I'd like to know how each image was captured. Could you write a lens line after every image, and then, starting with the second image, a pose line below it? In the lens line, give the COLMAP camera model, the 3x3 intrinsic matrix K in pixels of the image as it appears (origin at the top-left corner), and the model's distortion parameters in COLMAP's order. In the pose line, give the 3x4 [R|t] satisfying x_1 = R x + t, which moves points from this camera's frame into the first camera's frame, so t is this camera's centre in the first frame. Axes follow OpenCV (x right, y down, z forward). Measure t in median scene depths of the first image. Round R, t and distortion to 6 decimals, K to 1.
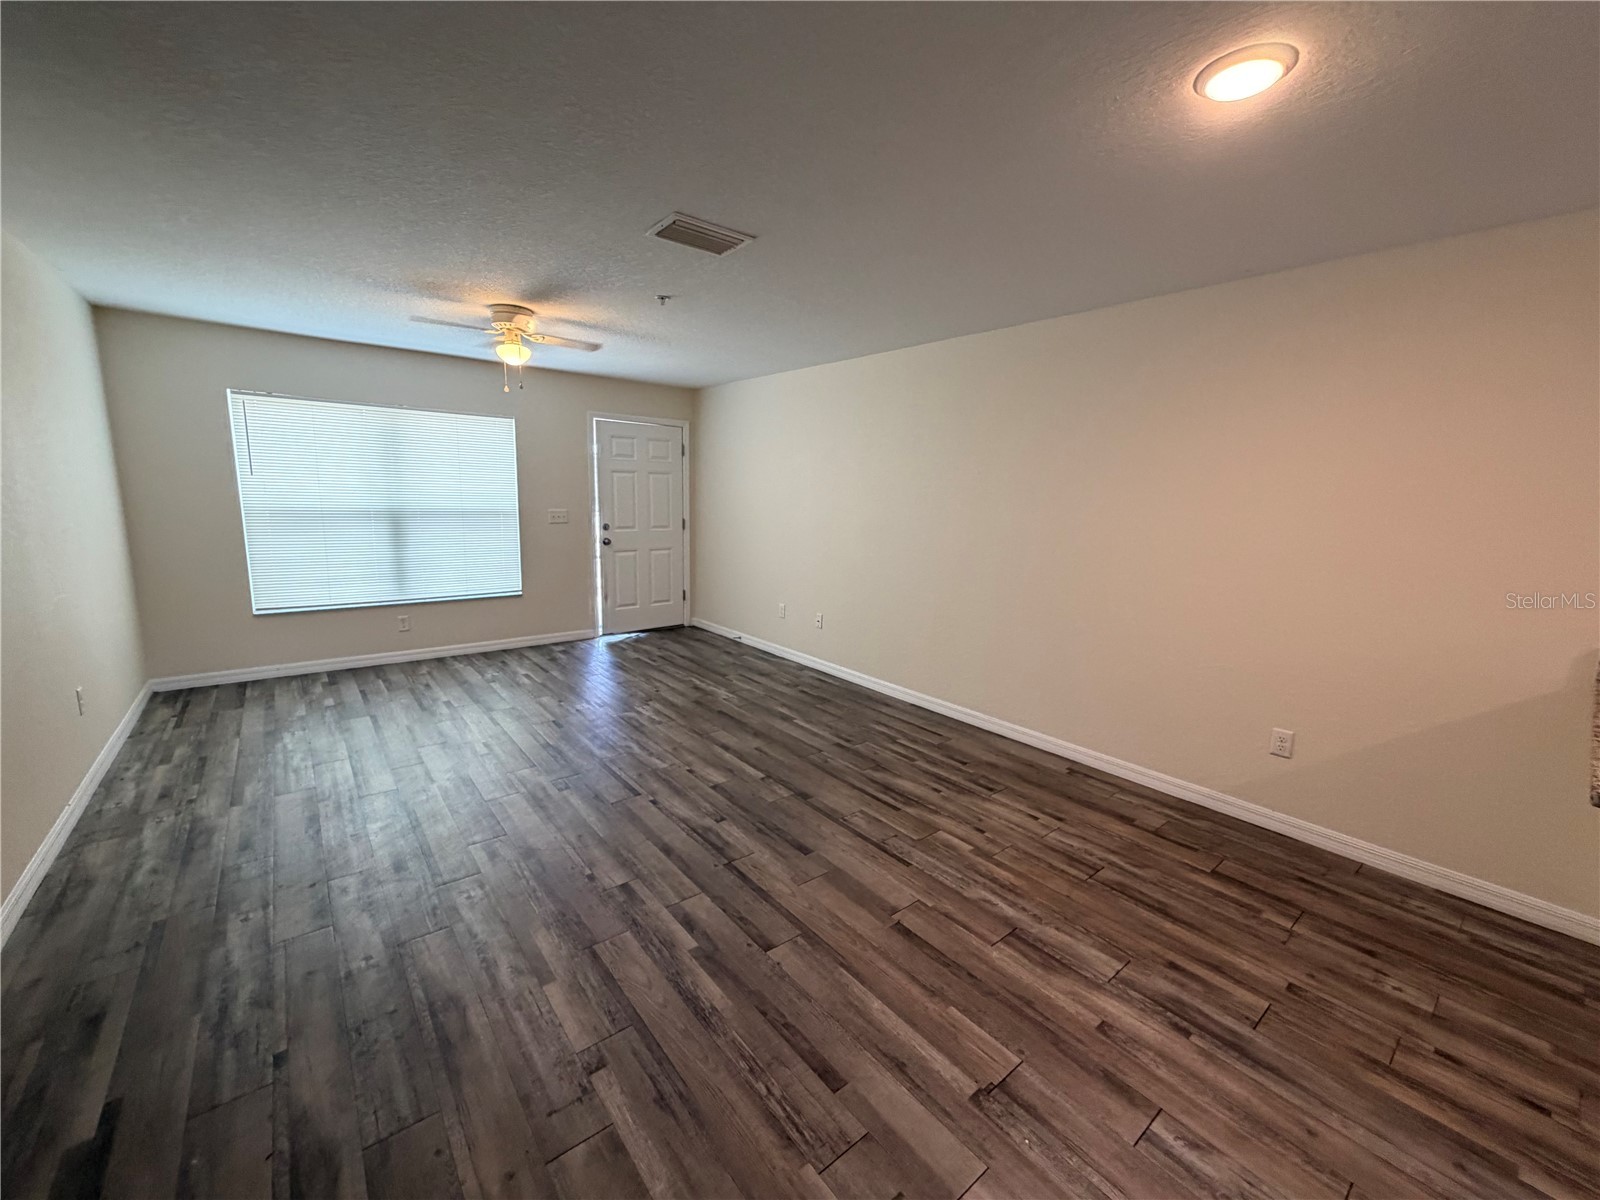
lens RADIAL K [[638.0, 0, 795.6], [0, 638.0, 604.5], [0, 0, 1]] dist [-0.002124, 0.000554]
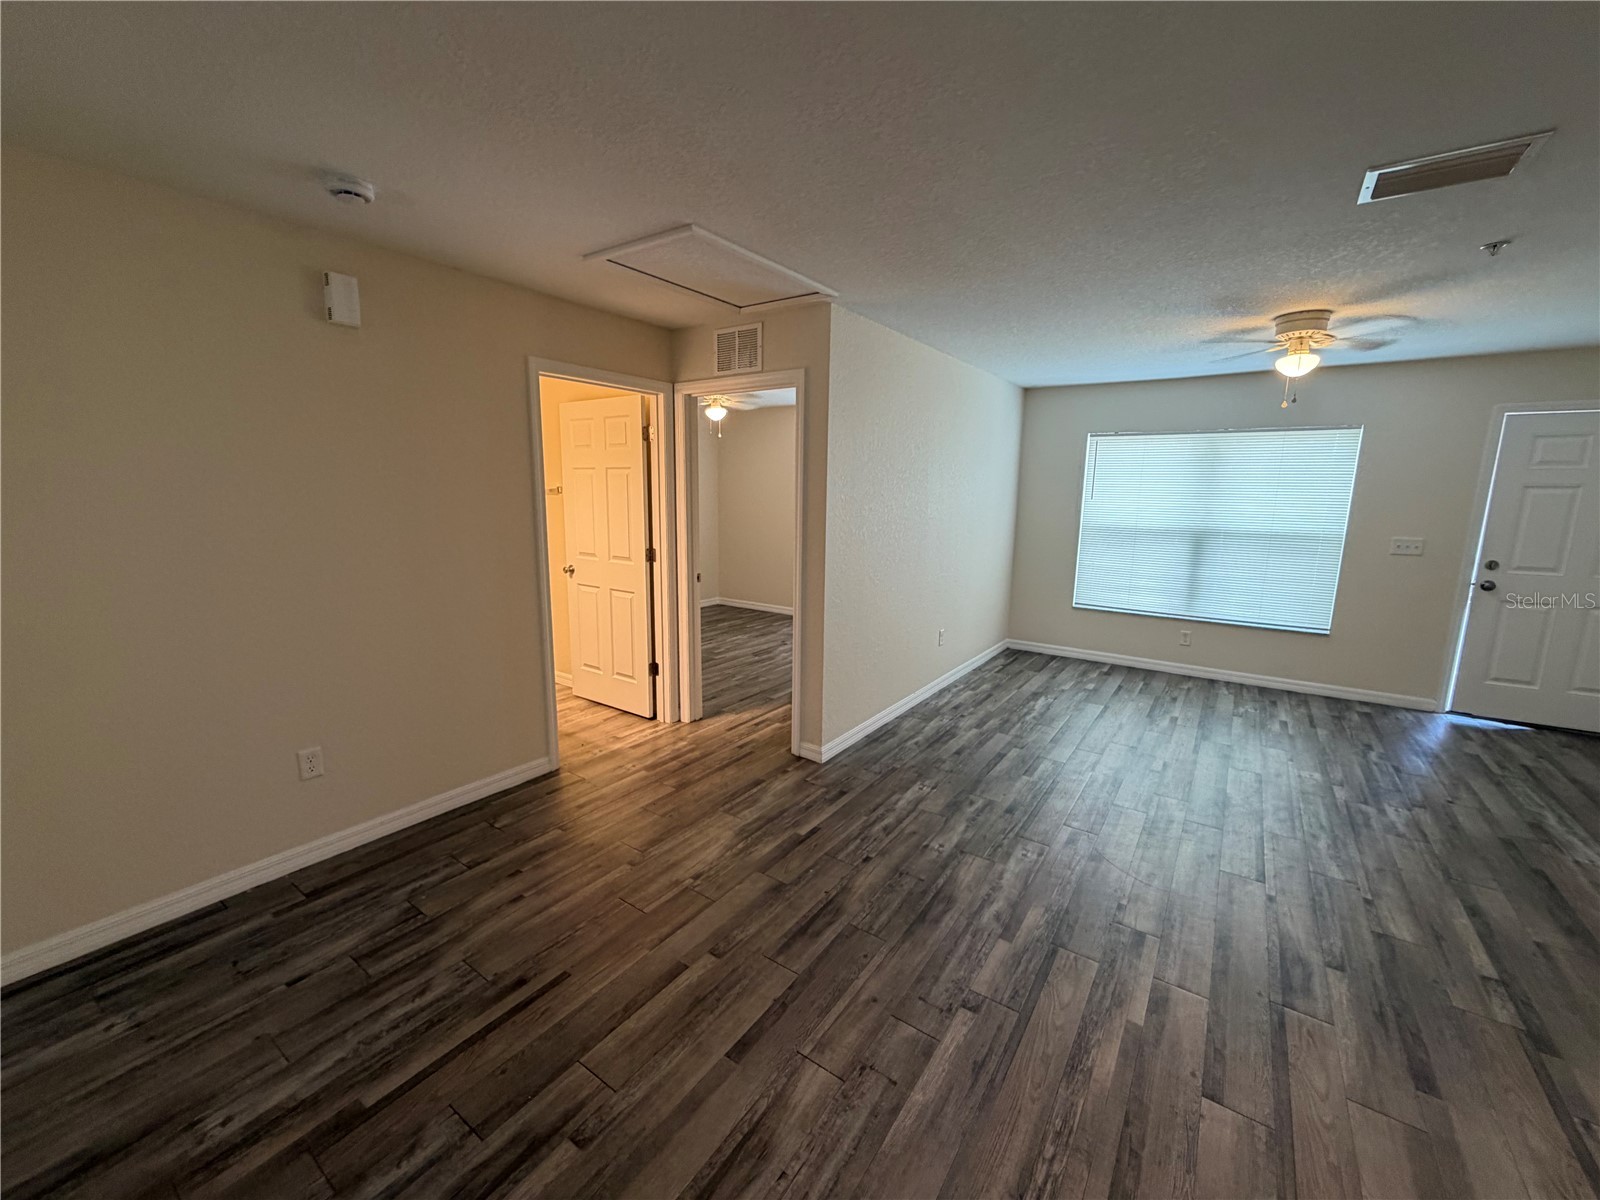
lens RADIAL K [[638.0, 0, 795.6], [0, 638.0, 604.5], [0, 0, 1]] dist [-0.002124, 0.000554]
pose [[0.279035, 0.149630, -0.948552, 0.348081], [-0.172338, 0.979551, 0.103824, -0.041179], [0.944690, 0.134501, 0.299116, 0.139235]]
